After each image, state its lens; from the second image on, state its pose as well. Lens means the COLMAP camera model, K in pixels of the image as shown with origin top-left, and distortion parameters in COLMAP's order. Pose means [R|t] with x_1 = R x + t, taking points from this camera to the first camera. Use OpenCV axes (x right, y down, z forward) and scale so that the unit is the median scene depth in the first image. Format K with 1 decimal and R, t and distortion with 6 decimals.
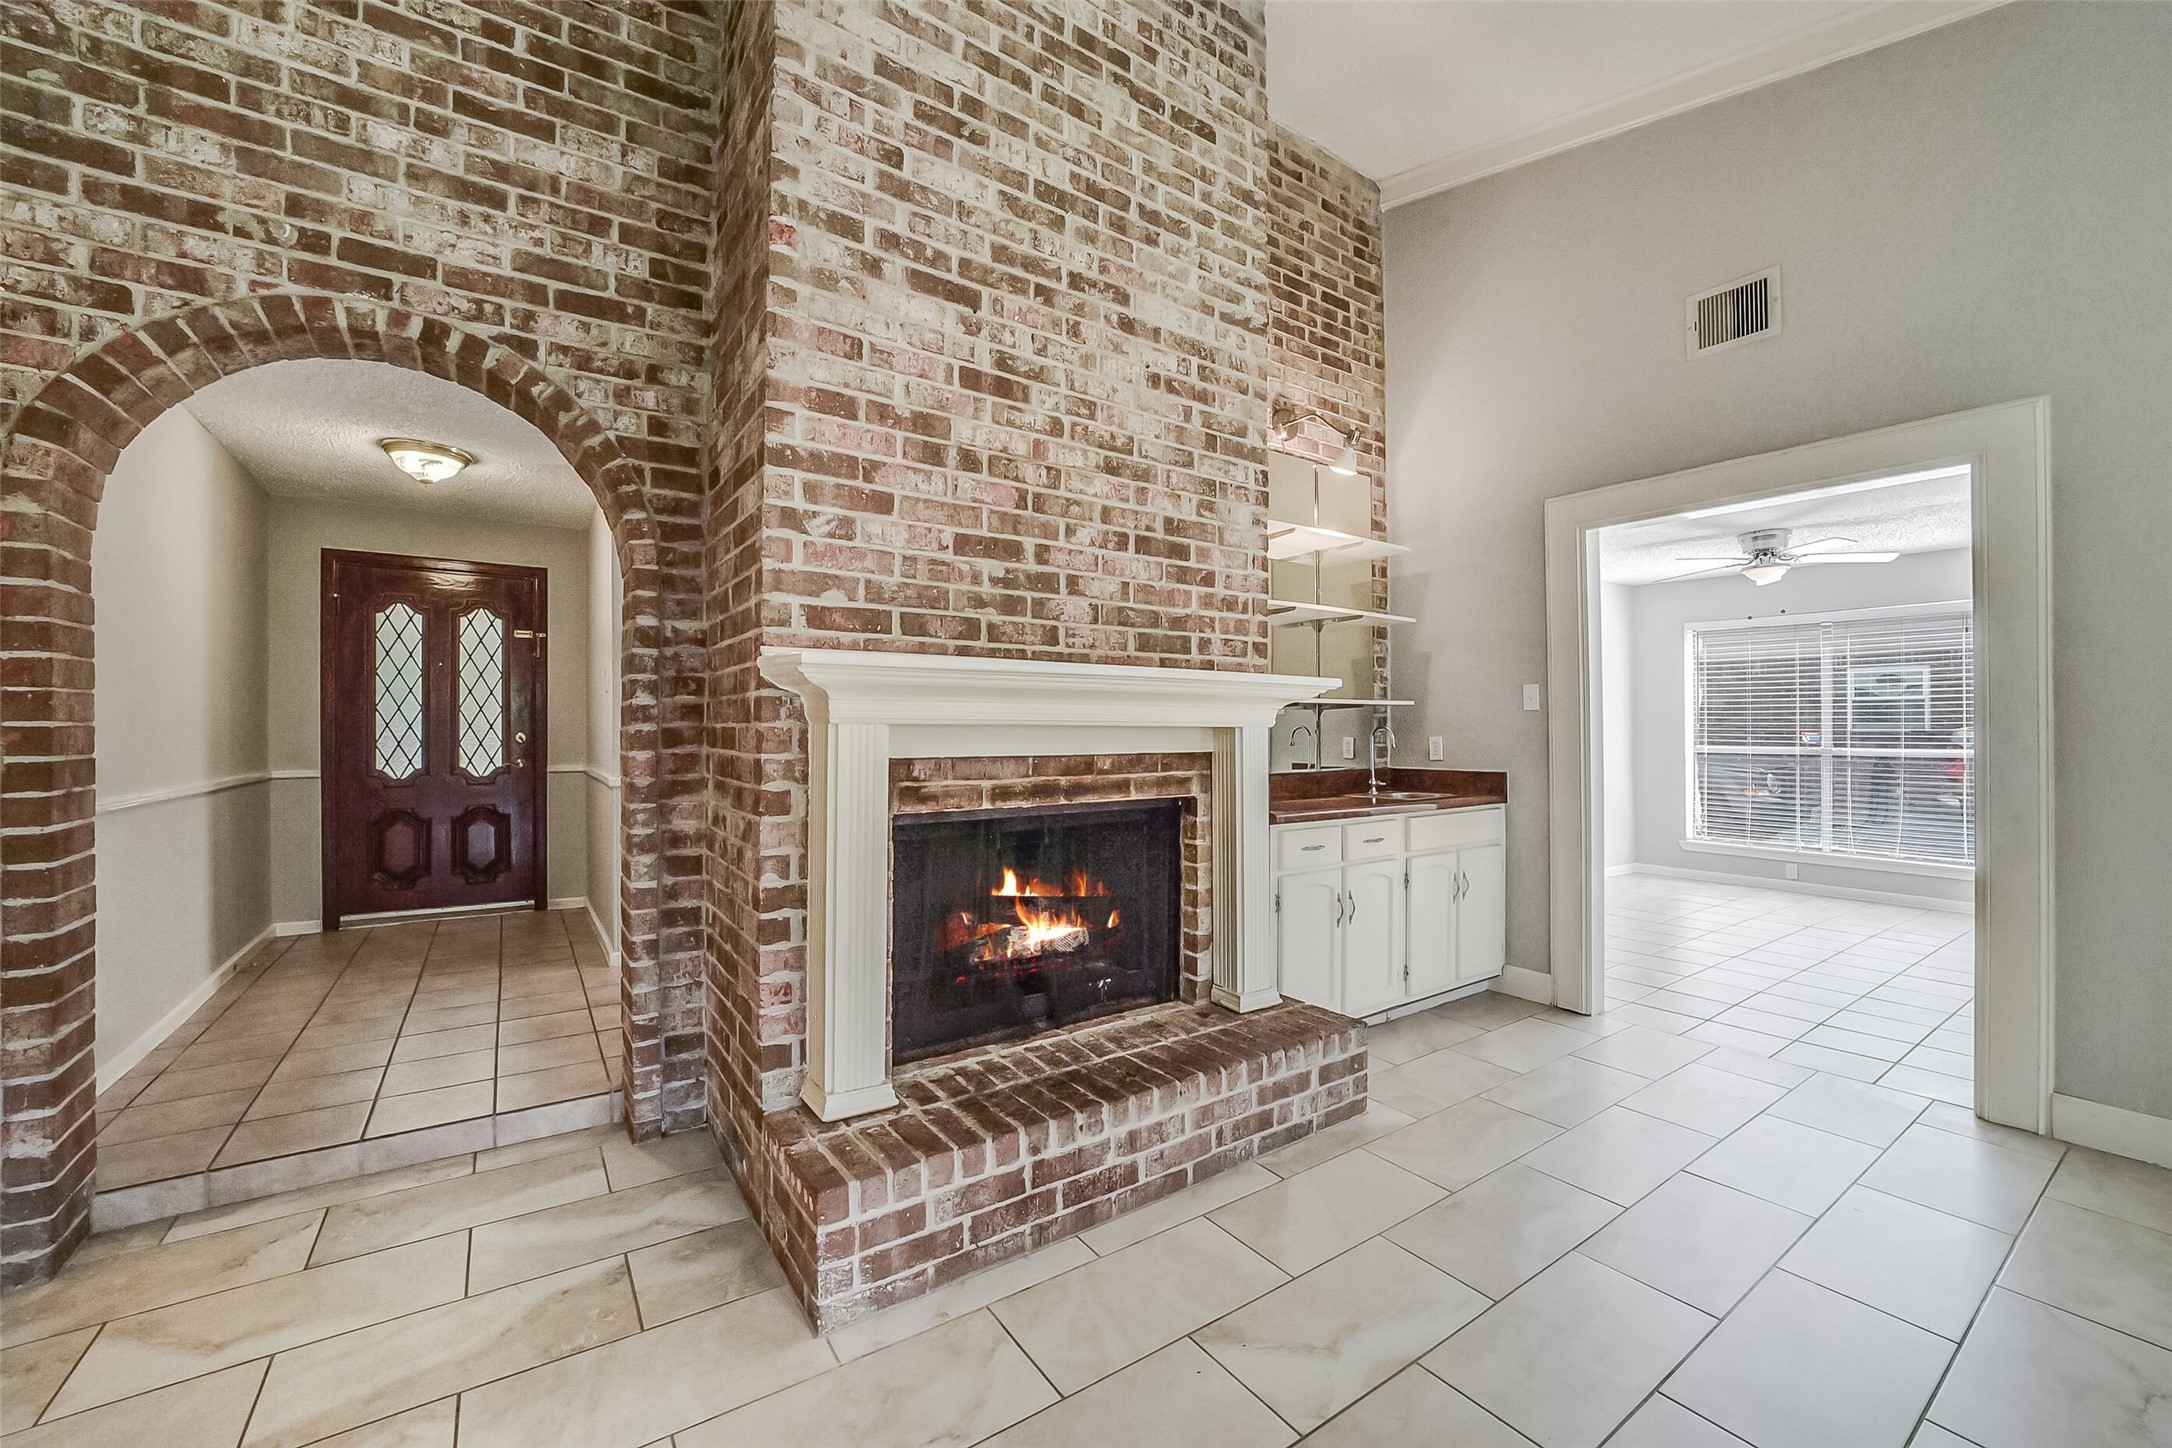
lens RADIAL K [[860.1, 0, 1092.3], [0, 860.1, 724.2], [0, 0, 1]] dist [-0.037090, 0.008694]
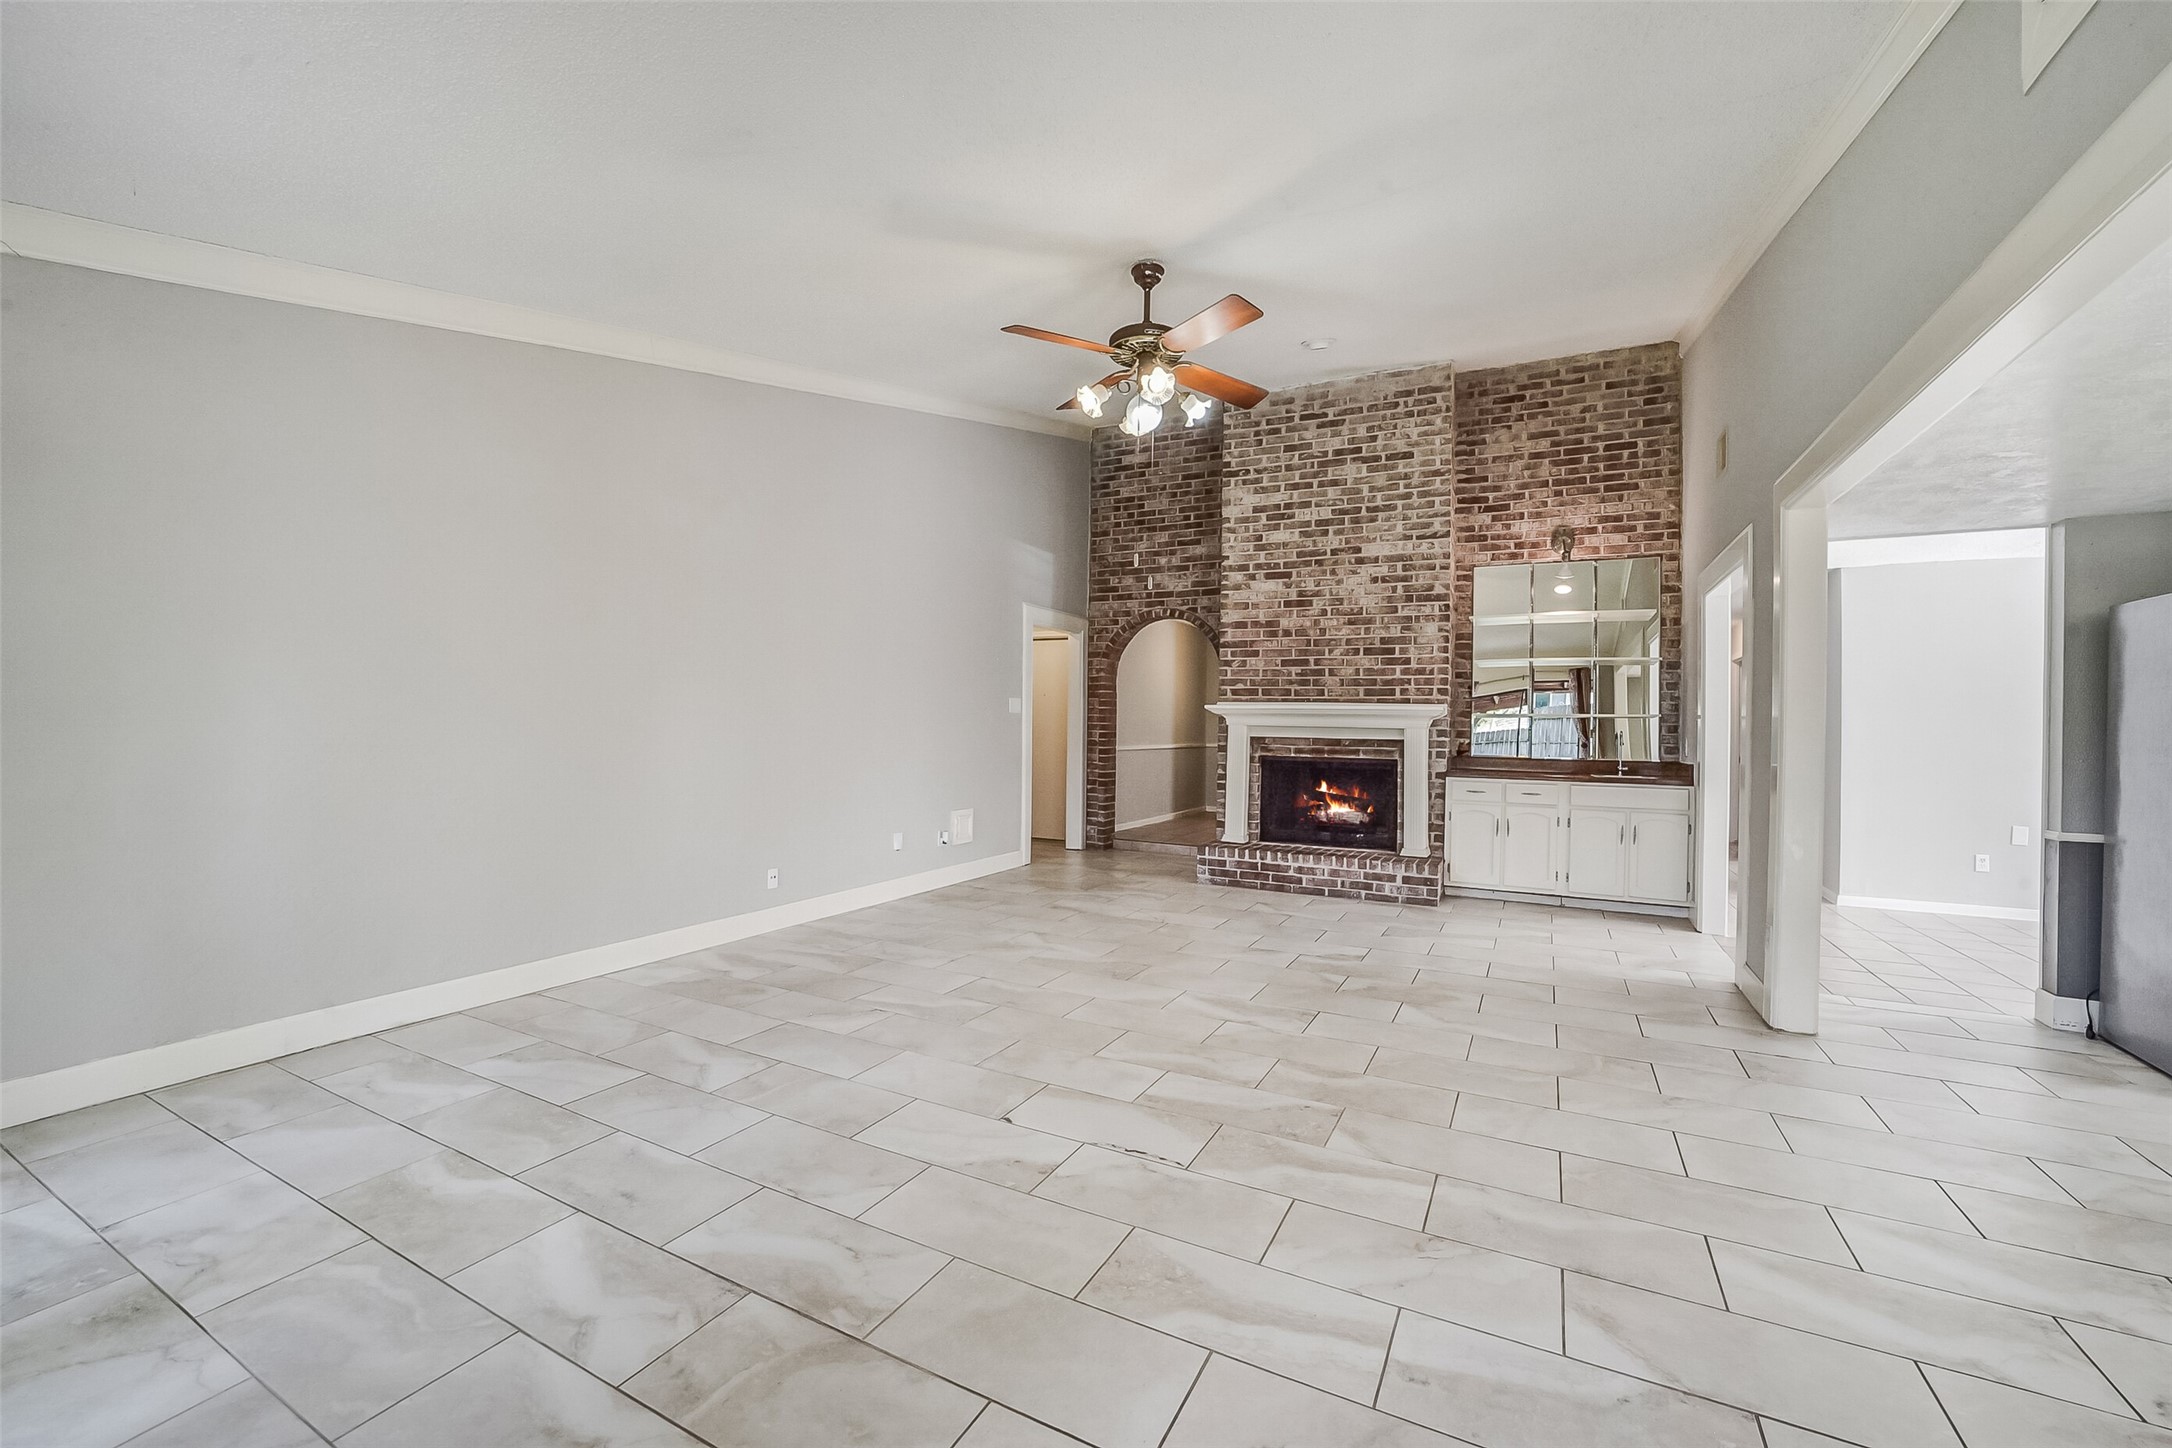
lens RADIAL K [[865.2, 0, 1092.5], [0, 865.2, 722.2], [0, 0, 1]] dist [-0.039181, 0.009495]
pose [[0.464252, 0.004748, -0.885691, 1.967774], [-0.012581, 0.999920, -0.001234, -0.000510], [0.885614, 0.011716, 0.464274, -0.843870]]
